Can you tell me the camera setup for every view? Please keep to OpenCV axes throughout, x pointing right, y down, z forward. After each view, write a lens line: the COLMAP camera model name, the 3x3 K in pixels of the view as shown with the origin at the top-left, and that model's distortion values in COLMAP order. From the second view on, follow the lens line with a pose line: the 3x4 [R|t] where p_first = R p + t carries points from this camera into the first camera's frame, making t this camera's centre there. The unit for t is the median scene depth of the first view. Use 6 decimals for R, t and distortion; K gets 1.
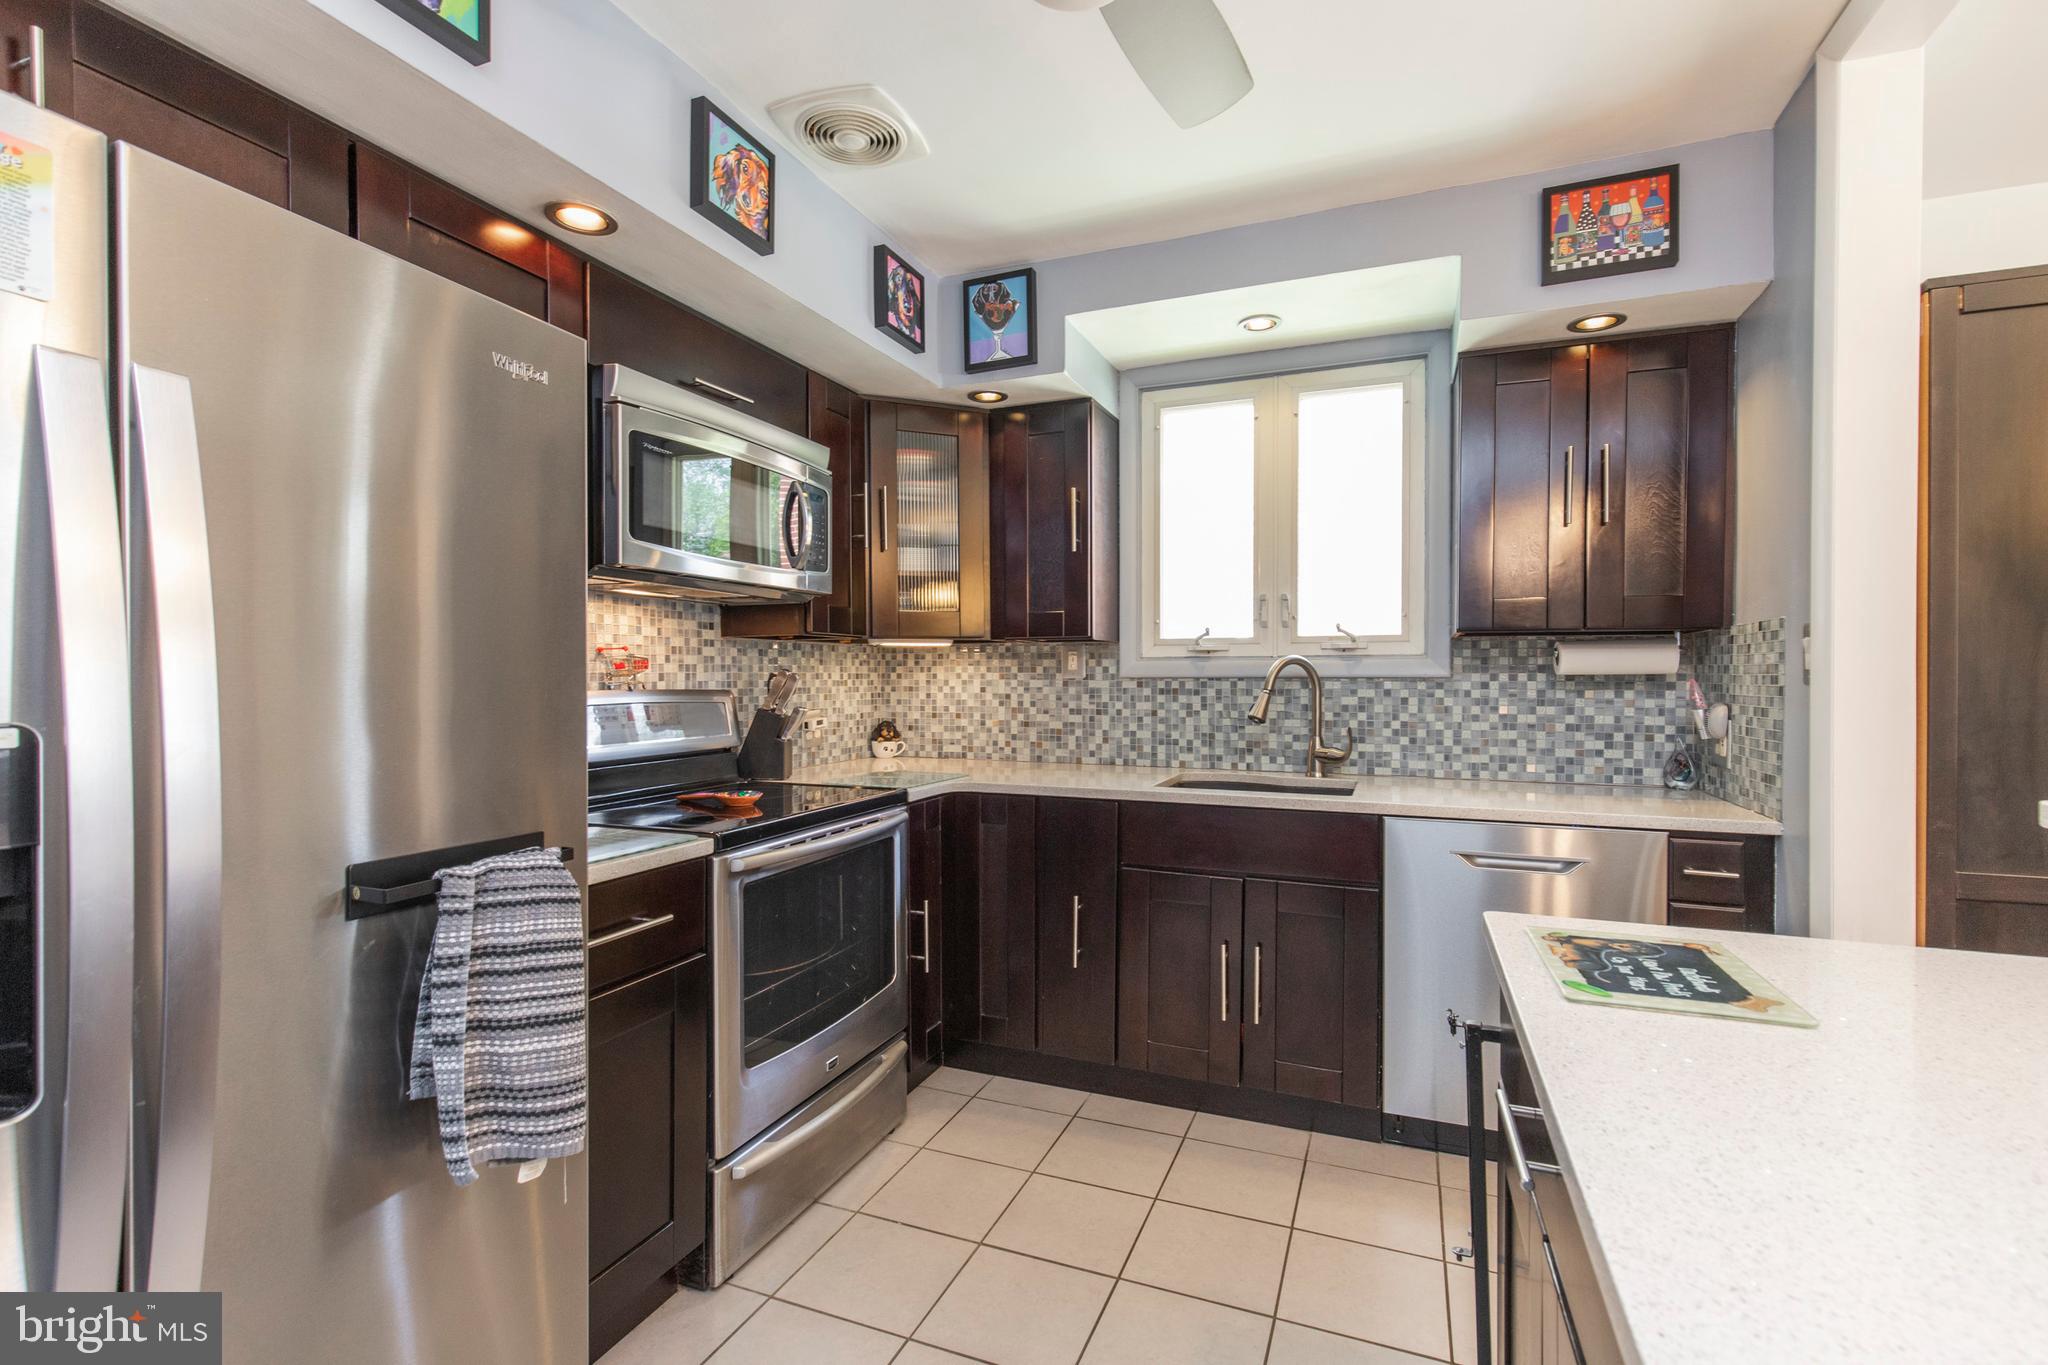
lens RADIAL K [[927.0, 0, 1012.8], [0, 927.0, 674.2], [0, 0, 1]] dist [0.010818, -0.001409]
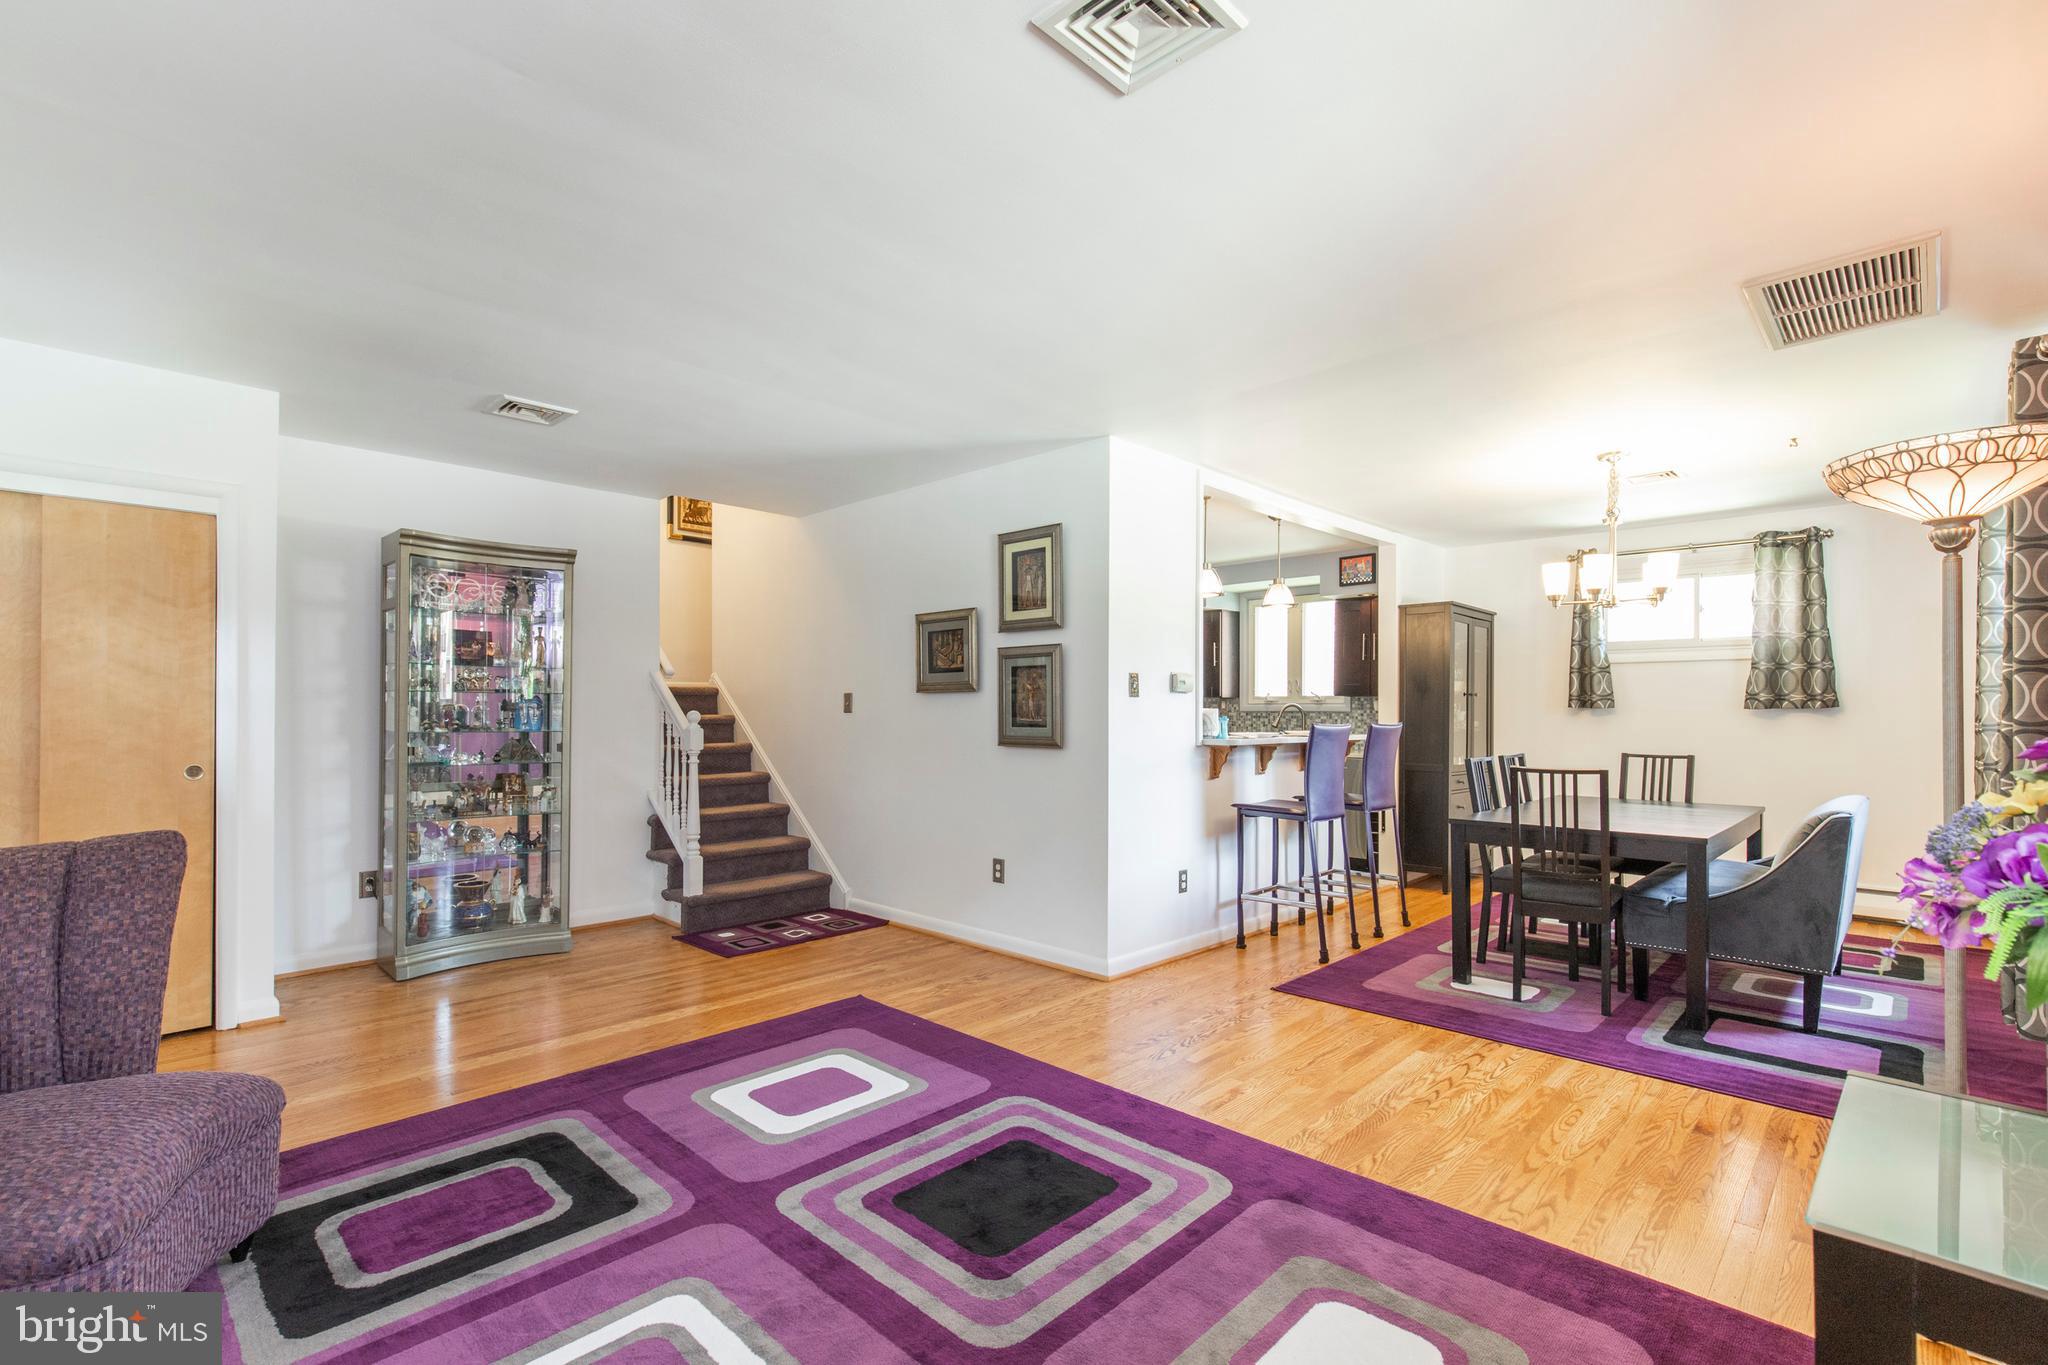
lens RADIAL K [[927.0, 0, 1022.2], [0, 927.0, 708.5], [0, 0, 1]] dist [0.010818, -0.001409]
pose [[0.925699, 0.002289, -0.378253, 0.647308], [-0.001921, 0.999997, 0.001351, -0.006505], [0.378255, -0.000524, 0.925701, -1.985524]]
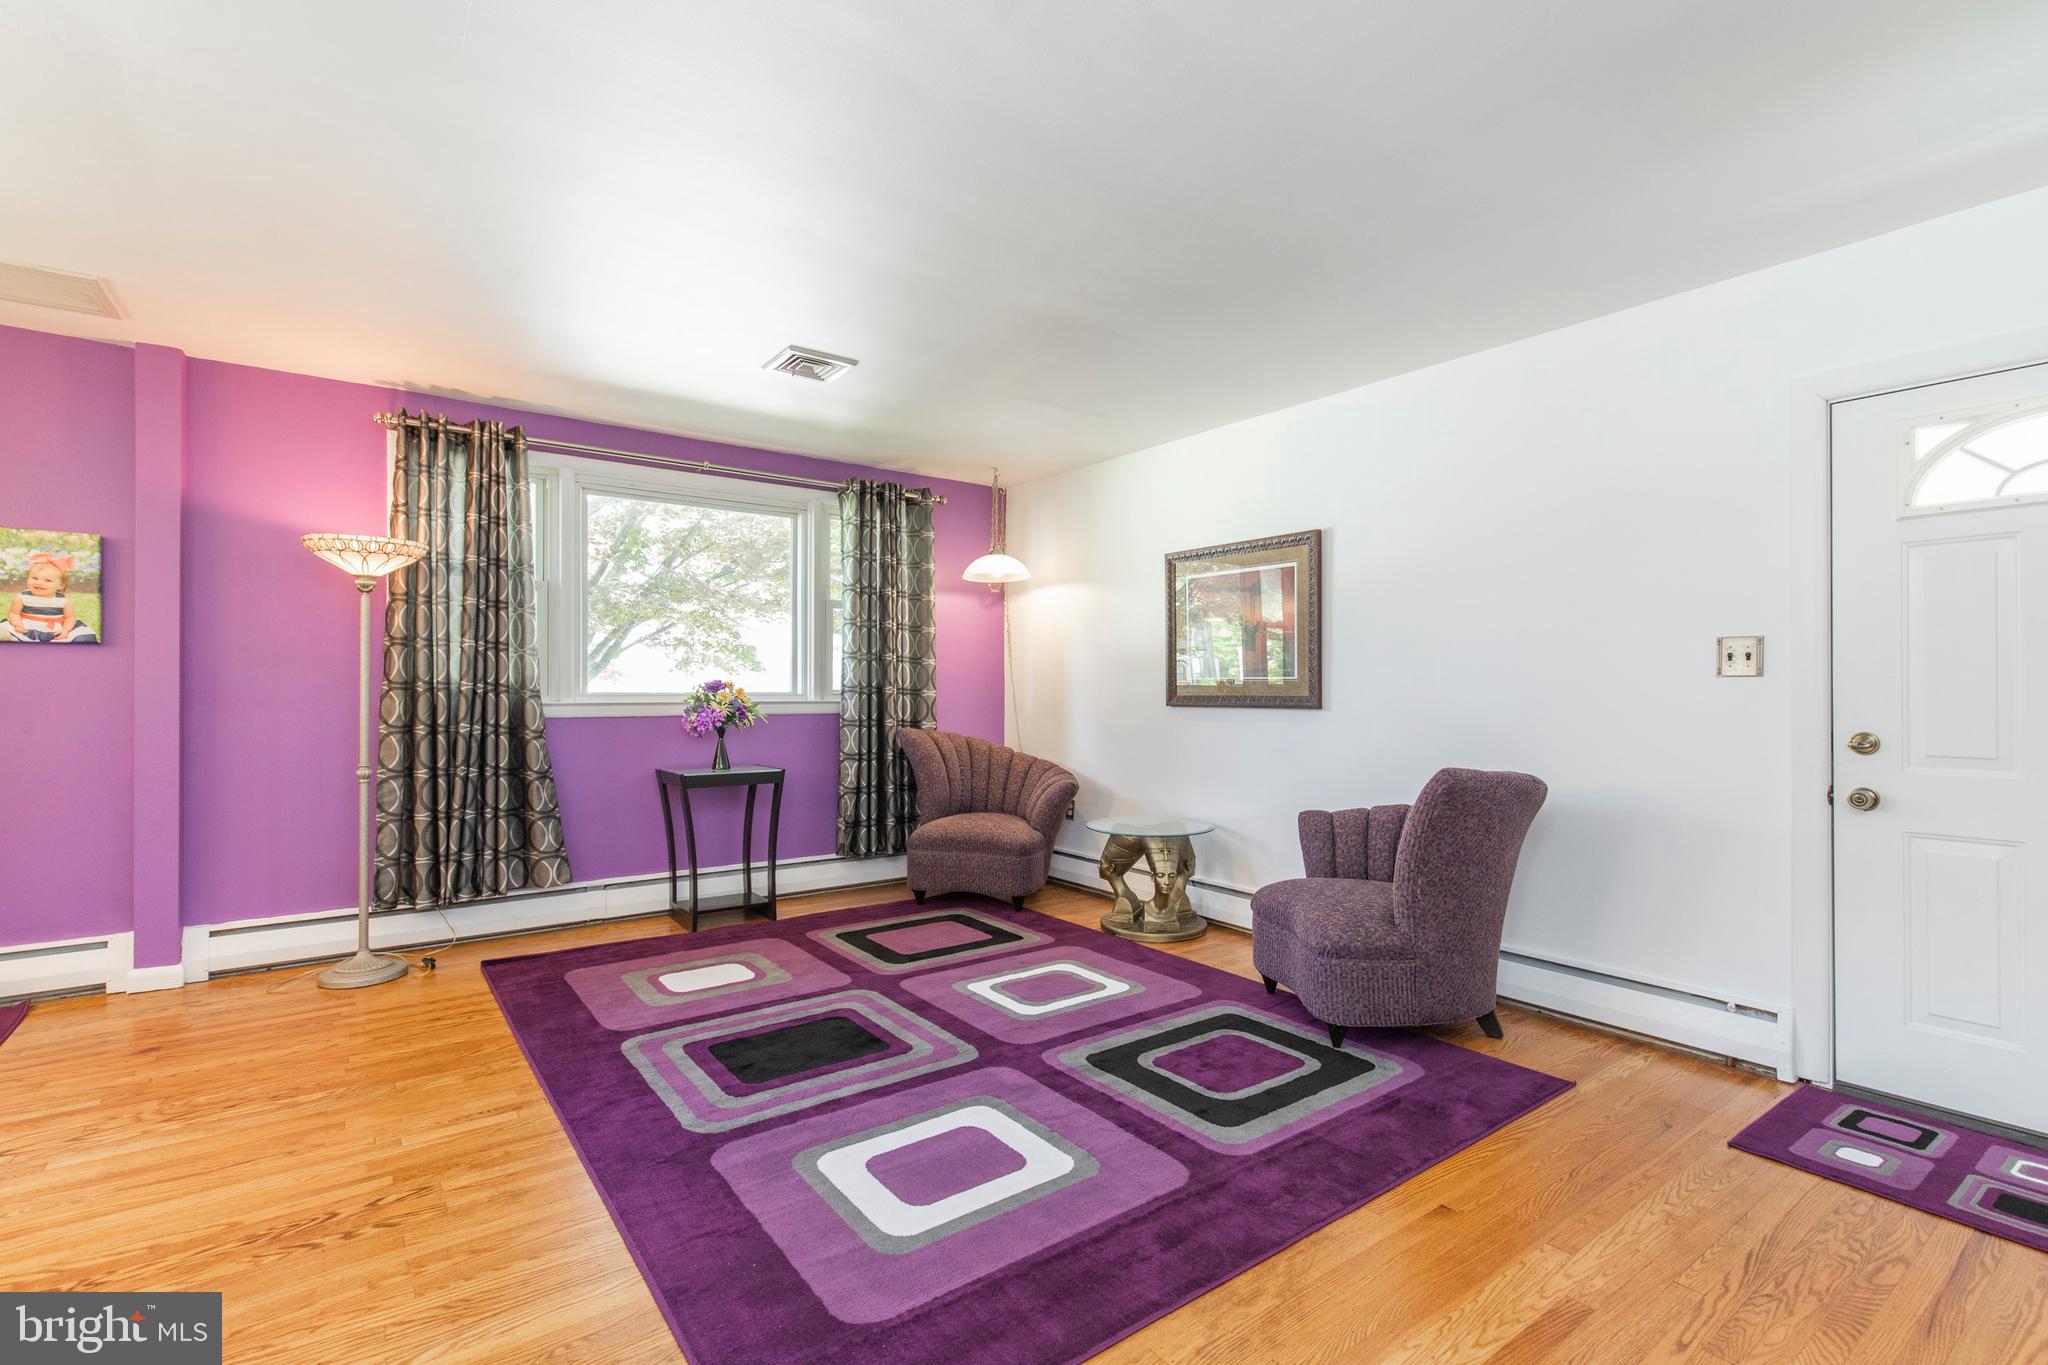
lens RADIAL K [[927.0, 0, 1010.0], [0, 927.0, 686.9], [0, 0, 1]] dist [0.010818, -0.001409]
pose [[-0.841128, 0.002798, 0.540828, -0.507537], [-0.001334, 0.999973, -0.007247, 0.025578], [-0.540834, -0.006817, -0.841102, -0.389849]]
